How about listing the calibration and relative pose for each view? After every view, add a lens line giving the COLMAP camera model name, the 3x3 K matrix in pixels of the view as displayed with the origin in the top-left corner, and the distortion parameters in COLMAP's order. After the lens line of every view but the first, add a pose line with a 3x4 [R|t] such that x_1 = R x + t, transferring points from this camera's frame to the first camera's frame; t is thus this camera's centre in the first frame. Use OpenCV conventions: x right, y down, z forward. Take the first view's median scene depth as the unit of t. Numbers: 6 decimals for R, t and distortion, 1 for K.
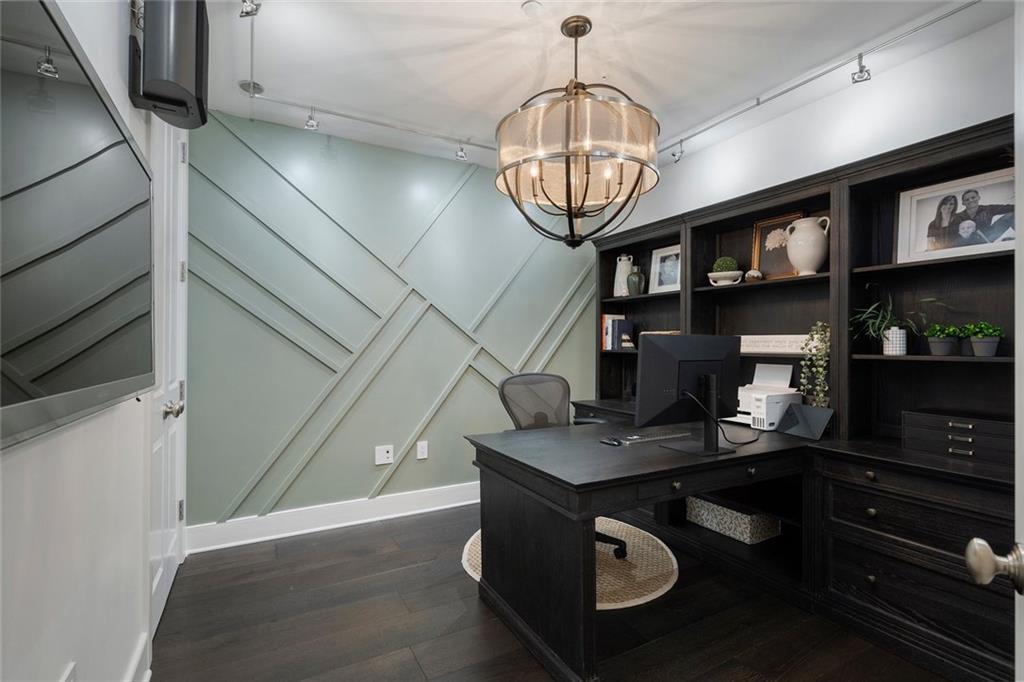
lens RADIAL K [[473.0, 0, 521.7], [0, 473.0, 344.3], [0, 0, 1]] dist [-0.002965, 0.001394]
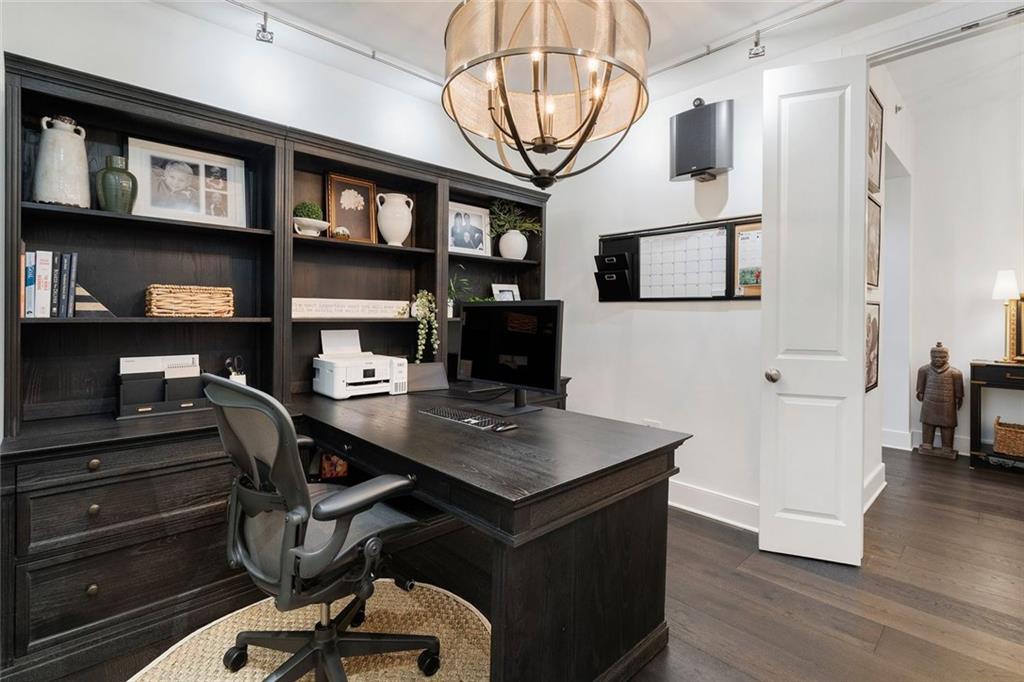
lens RADIAL K [[473.0, 0, 528.4], [0, 473.0, 315.9], [0, 0, 1]] dist [-0.002965, 0.001394]
pose [[-0.235940, -0.017349, 0.971613, -0.383038], [-0.015070, 0.999786, 0.014192, -0.003850], [-0.971651, -0.011293, -0.236151, 0.690329]]
